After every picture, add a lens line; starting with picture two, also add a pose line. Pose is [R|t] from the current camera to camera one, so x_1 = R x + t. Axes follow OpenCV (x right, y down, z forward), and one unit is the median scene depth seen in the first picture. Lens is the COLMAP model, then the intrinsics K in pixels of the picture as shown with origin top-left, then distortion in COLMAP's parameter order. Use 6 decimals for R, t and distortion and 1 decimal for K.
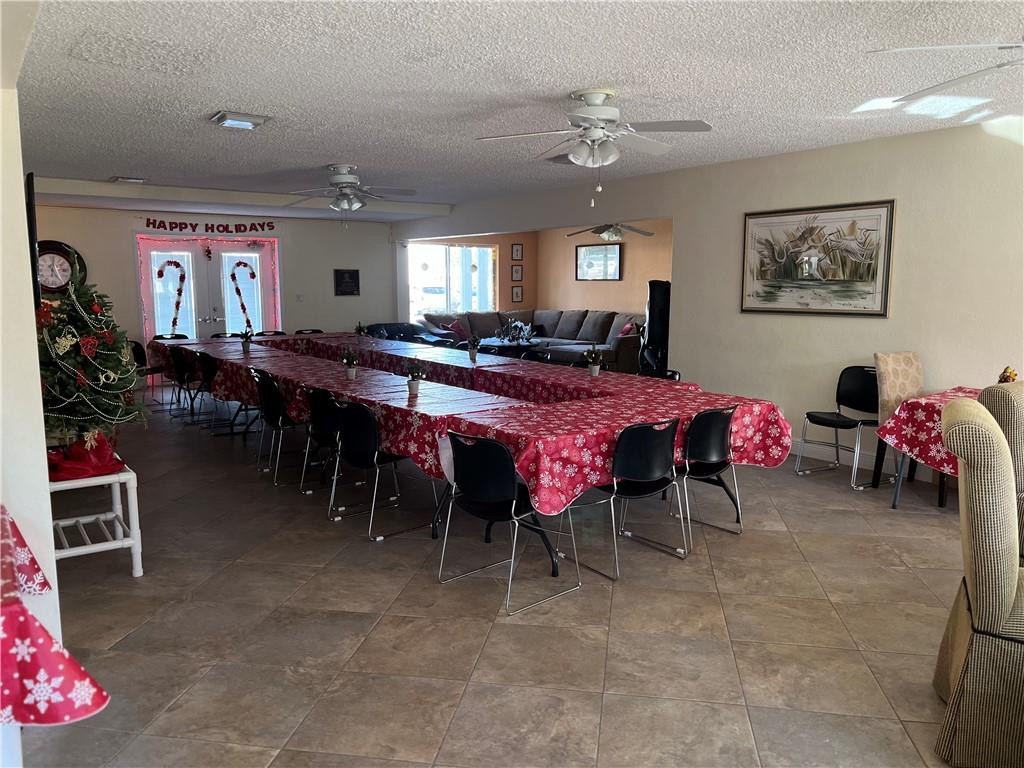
lens RADIAL K [[775.1, 0, 512.0], [0, 775.1, 384.0], [0, 0, 1]] dist [0.104889, -0.123603]
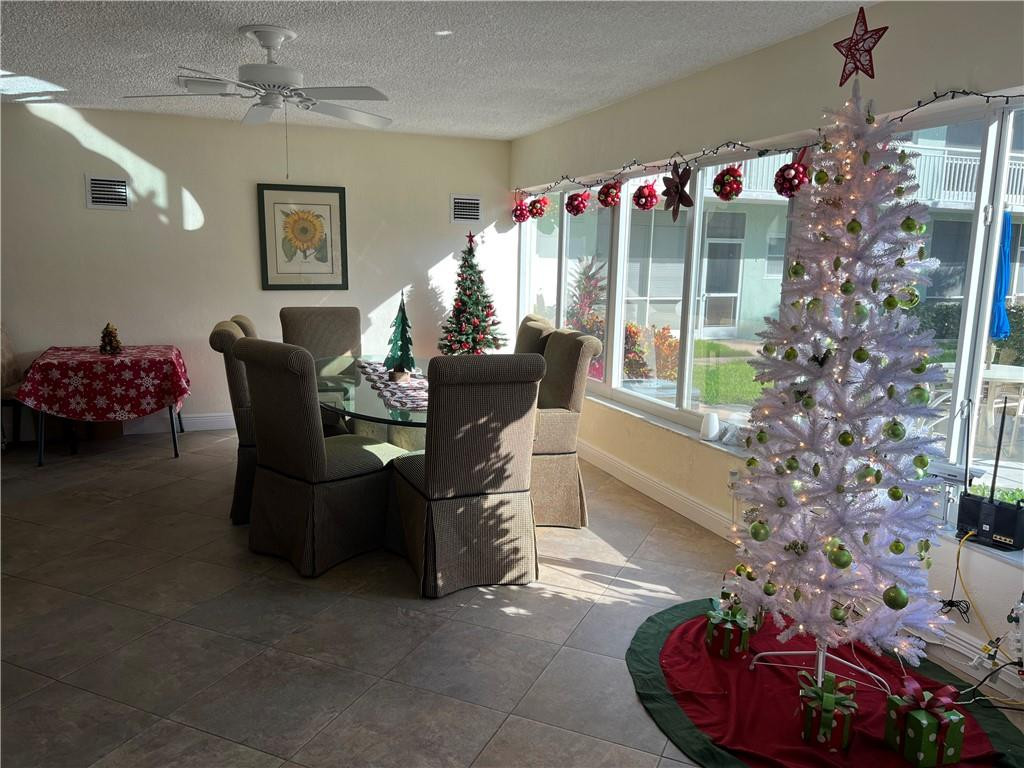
lens RADIAL K [[775.1, 0, 512.0], [0, 775.1, 384.0], [0, 0, 1]] dist [0.104889, -0.123603]
pose [[0.236873, -0.143816, 0.960837, -0.376023], [0.118944, 0.985836, 0.118235, -0.000404], [-0.964232, 0.086279, 0.250624, 0.132568]]
